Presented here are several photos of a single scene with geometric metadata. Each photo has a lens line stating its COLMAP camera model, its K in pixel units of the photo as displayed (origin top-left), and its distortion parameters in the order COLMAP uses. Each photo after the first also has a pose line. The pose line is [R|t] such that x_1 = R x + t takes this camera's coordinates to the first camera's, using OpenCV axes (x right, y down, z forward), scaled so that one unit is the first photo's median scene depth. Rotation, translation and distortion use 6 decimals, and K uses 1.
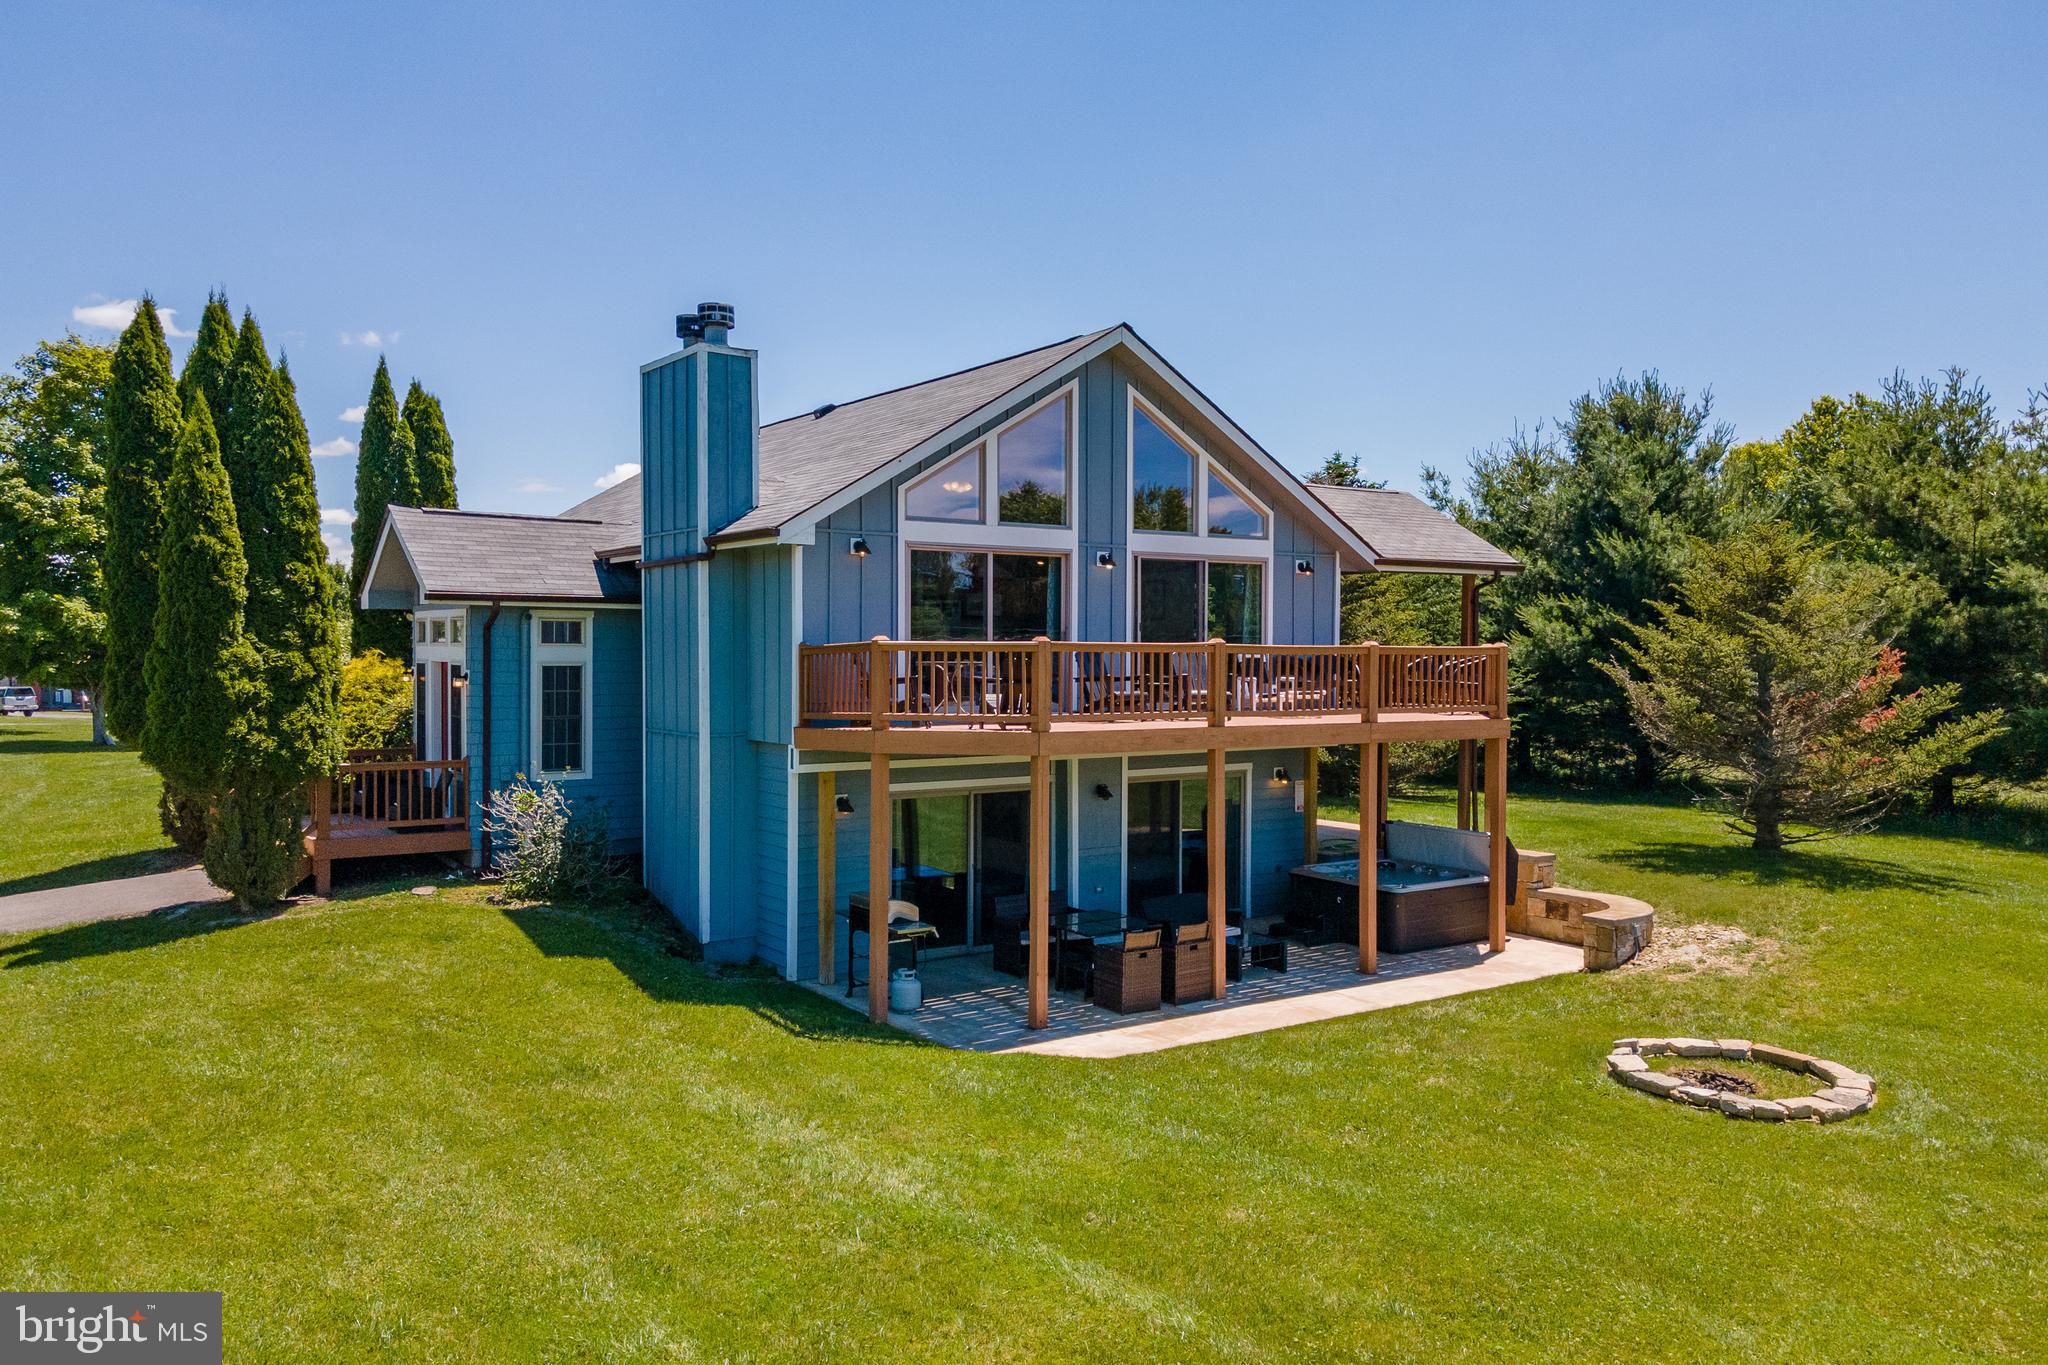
lens RADIAL K [[1498.4, 0, 1014.4], [0, 1498.4, 673.9], [0, 0, 1]] dist [-0.004073, 0.086728]
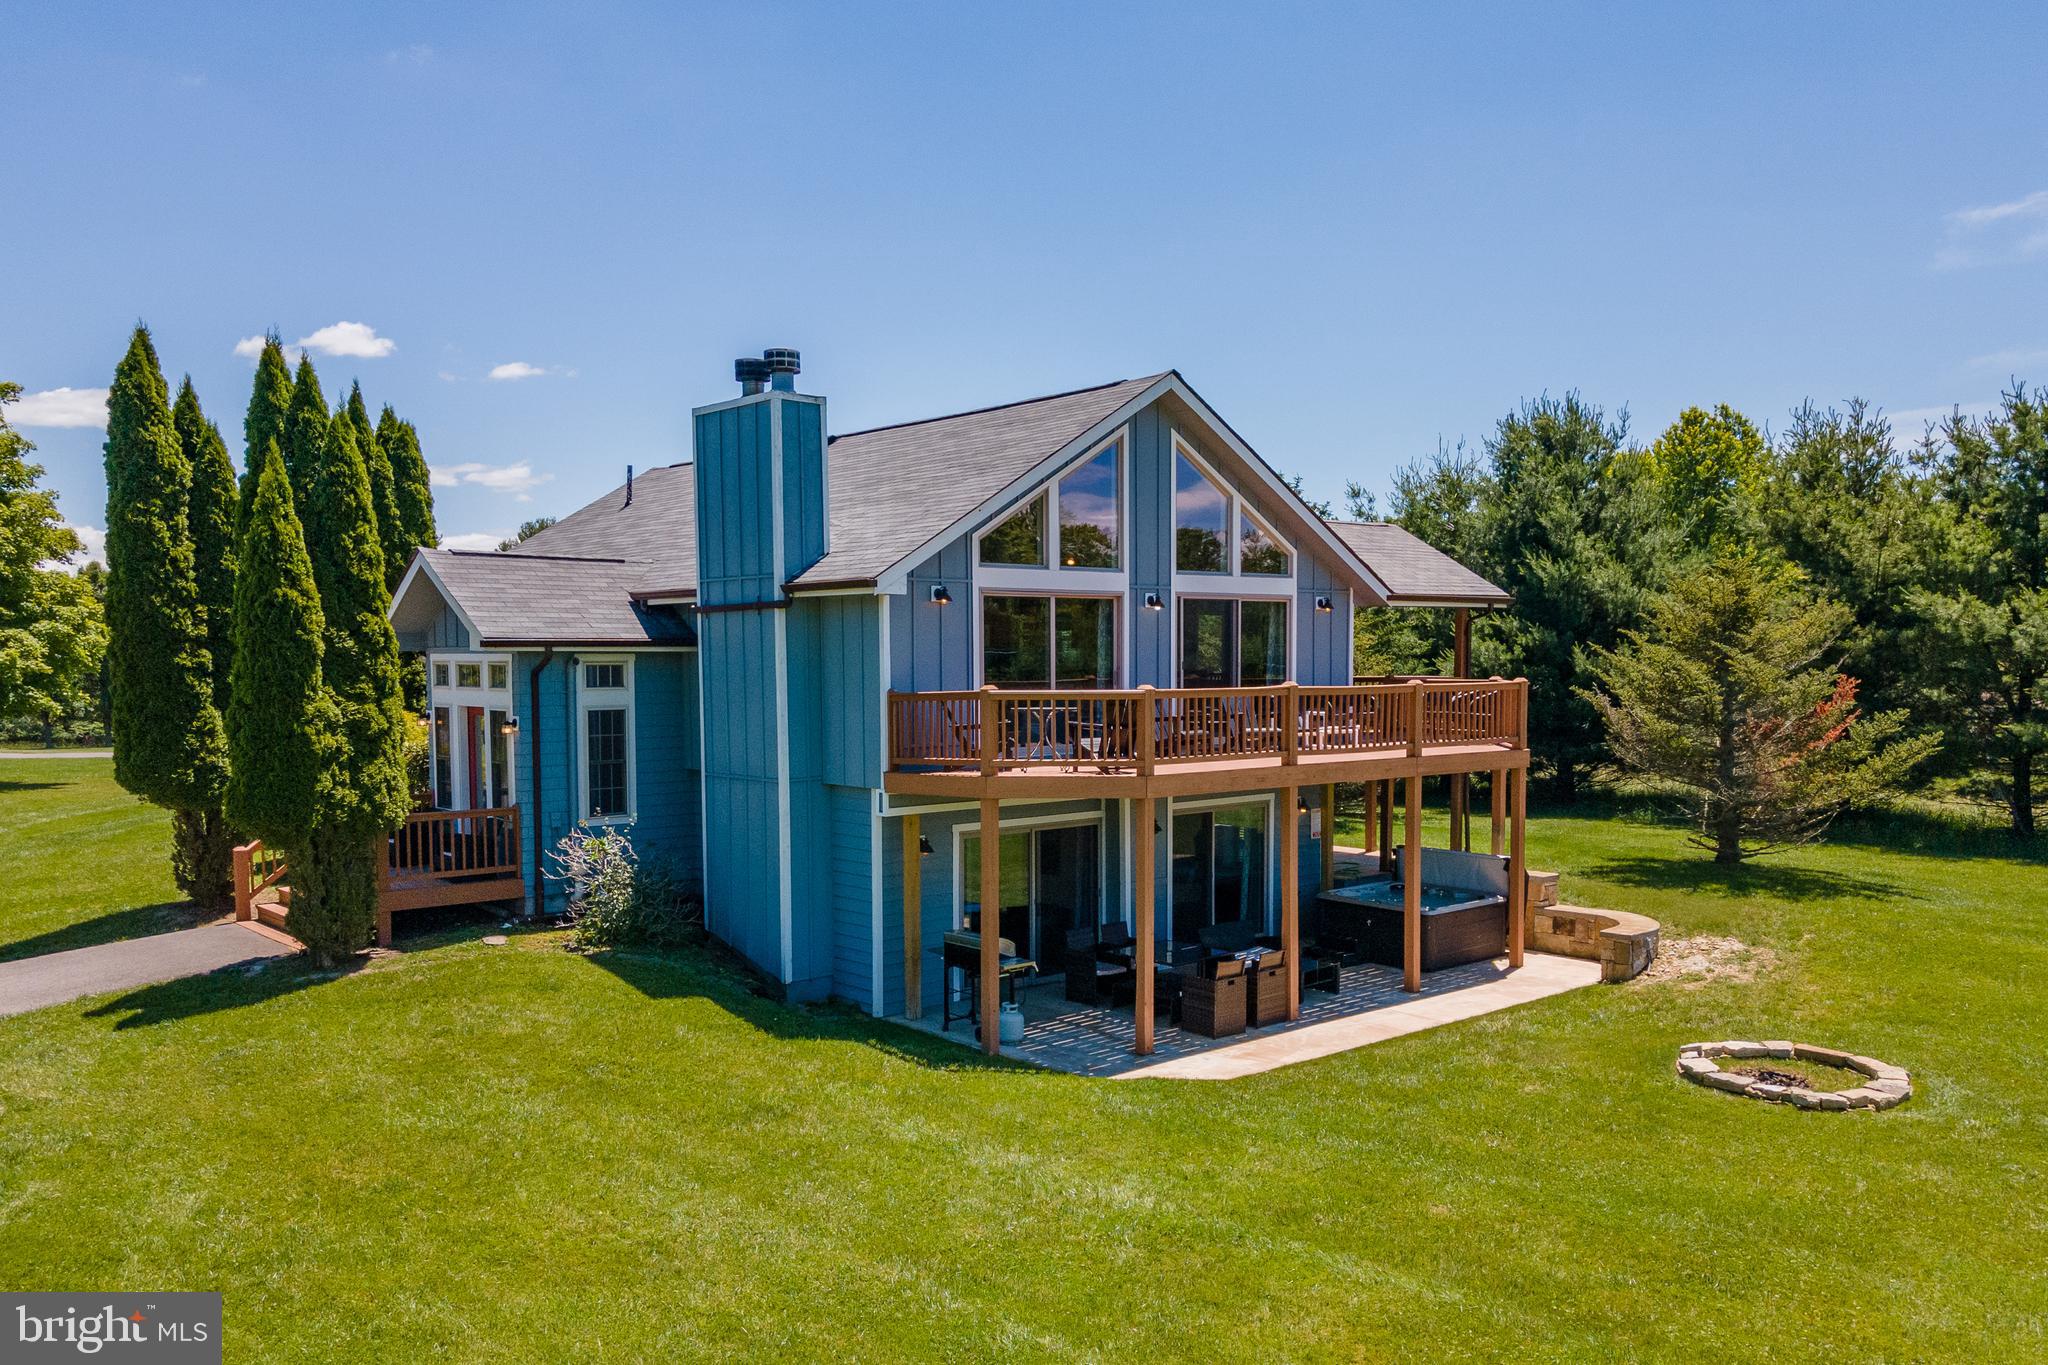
lens RADIAL K [[1584.8, 0, 1016.3], [0, 1584.8, 750.2], [0, 0, 1]] dist [-0.005499, 0.102801]
pose [[0.993685, -0.016150, 0.111040, -0.169026], [0.011238, 0.998936, 0.044718, -0.025758], [-0.111644, -0.043187, 0.992809, -0.081941]]
